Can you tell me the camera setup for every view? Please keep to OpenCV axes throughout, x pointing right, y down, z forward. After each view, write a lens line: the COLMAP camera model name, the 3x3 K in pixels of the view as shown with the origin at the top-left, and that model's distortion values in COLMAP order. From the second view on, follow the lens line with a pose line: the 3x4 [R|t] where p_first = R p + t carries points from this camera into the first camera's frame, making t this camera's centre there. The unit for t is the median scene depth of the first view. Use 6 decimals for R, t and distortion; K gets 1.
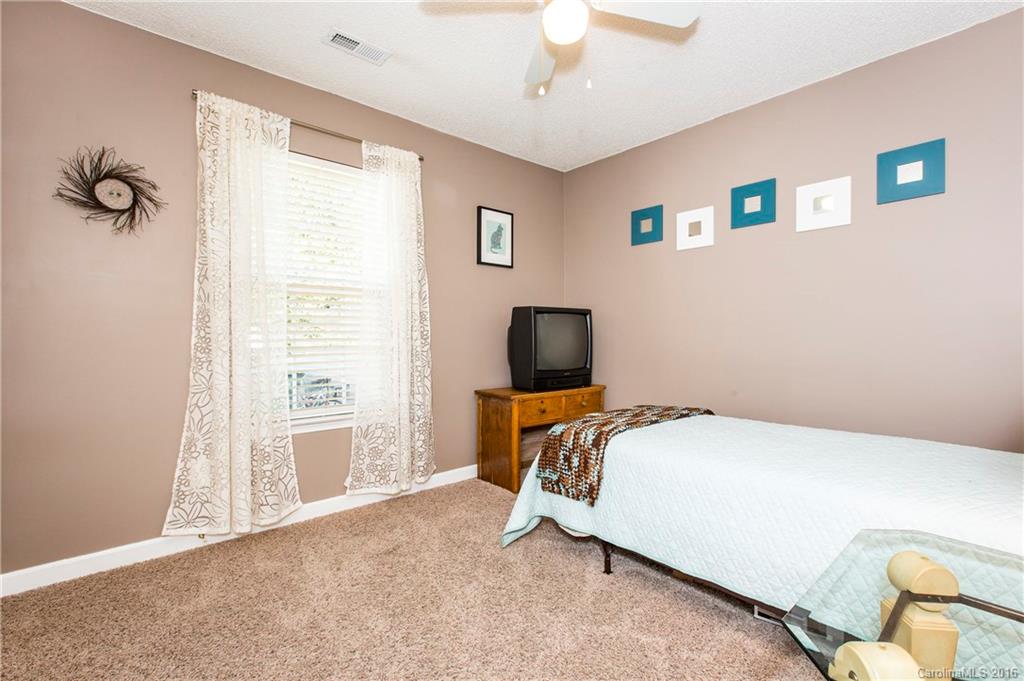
lens RADIAL K [[456.8, 0, 513.9], [0, 456.8, 336.1], [0, 0, 1]] dist [0.000172, 0.000036]
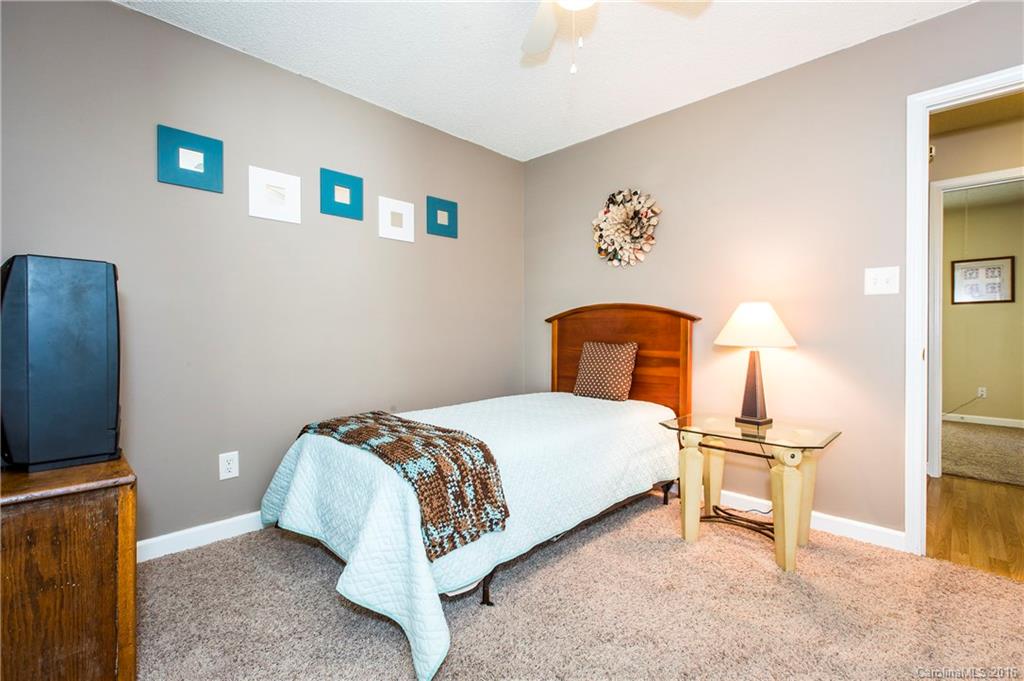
lens RADIAL K [[456.8, 0, 513.9], [0, 456.8, 336.1], [0, 0, 1]] dist [0.000172, 0.000036]
pose [[-0.074388, -0.008254, 0.997195, -0.578589], [0.001363, 0.999964, 0.008378, 0.001626], [-0.997228, 0.001982, -0.074374, 0.884387]]
